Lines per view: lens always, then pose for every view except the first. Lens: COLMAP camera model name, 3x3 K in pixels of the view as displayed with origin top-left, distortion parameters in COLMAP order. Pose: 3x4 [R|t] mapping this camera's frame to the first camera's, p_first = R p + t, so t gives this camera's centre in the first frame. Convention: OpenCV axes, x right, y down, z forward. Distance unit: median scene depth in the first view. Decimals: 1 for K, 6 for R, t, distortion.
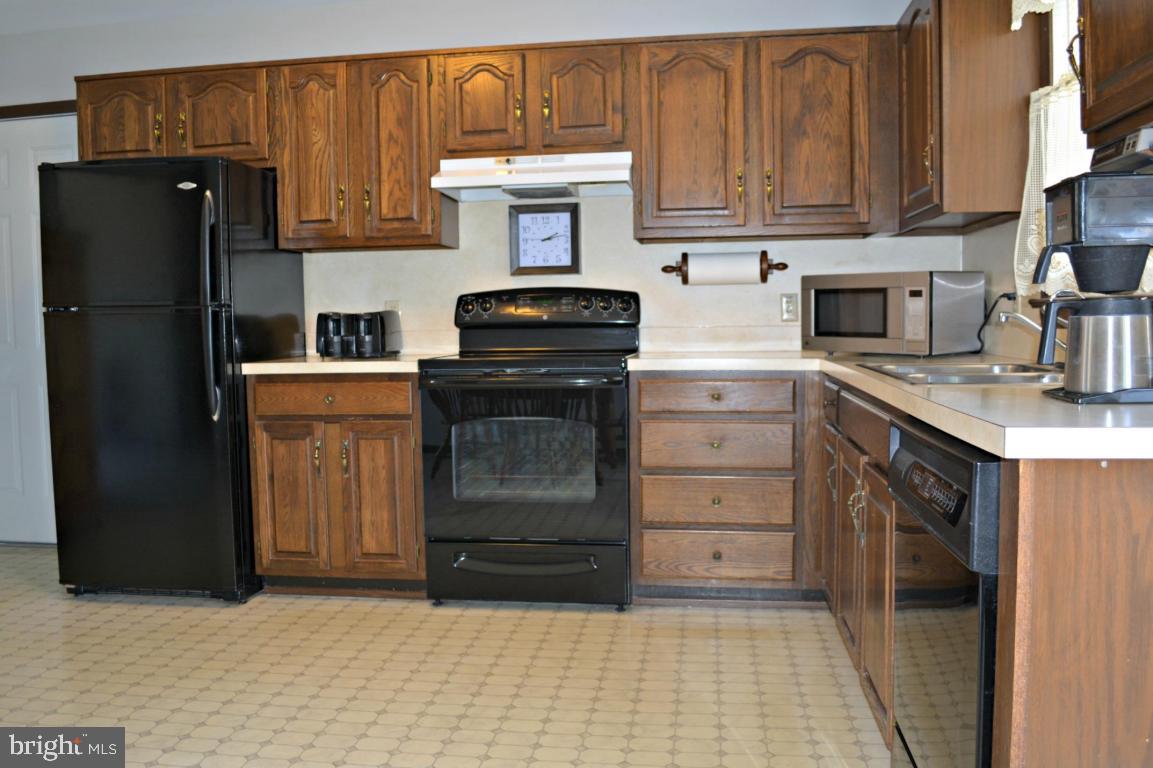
lens RADIAL K [[946.6, 0, 575.7], [0, 946.6, 383.6], [0, 0, 1]] dist [-0.085795, 0.012320]
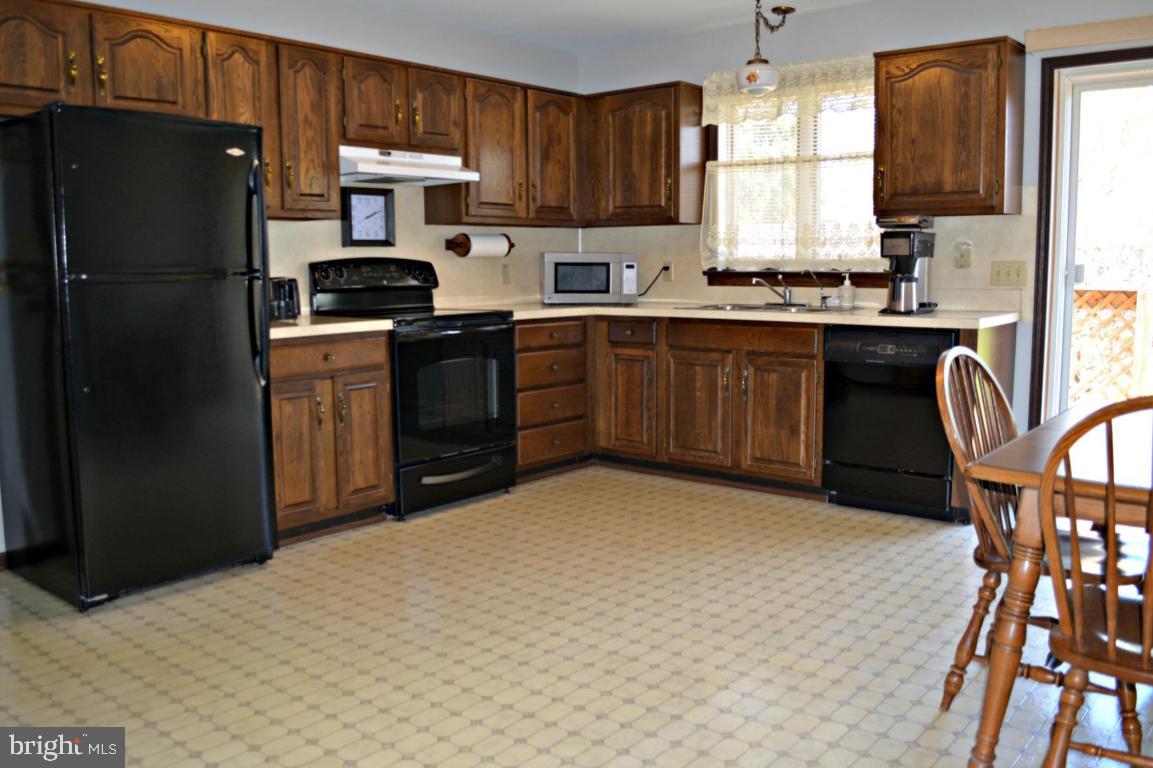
lens RADIAL K [[946.6, 0, 578.4], [0, 946.6, 377.4], [0, 0, 1]] dist [-0.085795, 0.012320]
pose [[0.532828, -0.090801, 0.841338, -0.985777], [0.060079, 0.995777, 0.069420, -0.018312], [-0.844088, 0.013558, 0.536033, 0.147187]]
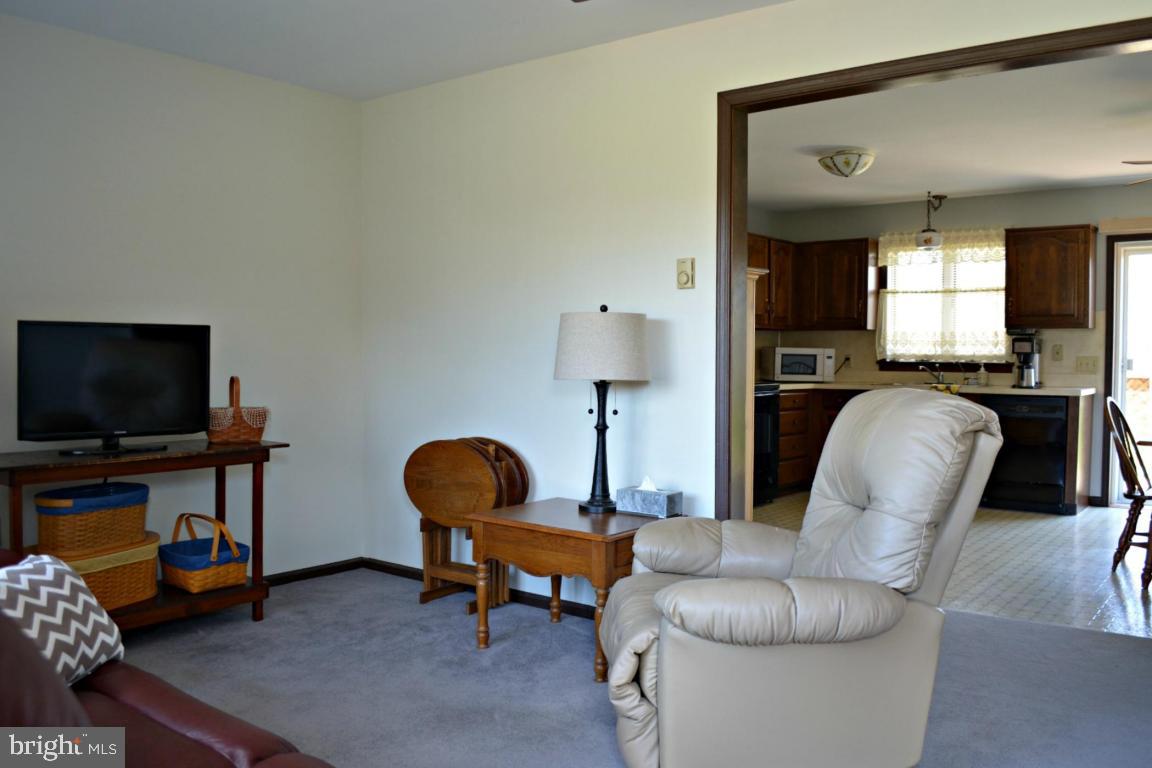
lens RADIAL K [[945.8, 0, 577.0], [0, 945.8, 388.5], [0, 0, 1]] dist [-0.085795, 0.012320]
pose [[0.496010, -0.009617, 0.868264, -1.890555], [0.046319, 0.998808, -0.015397, -0.004045], [-0.867081, 0.047855, 0.495864, 0.291700]]
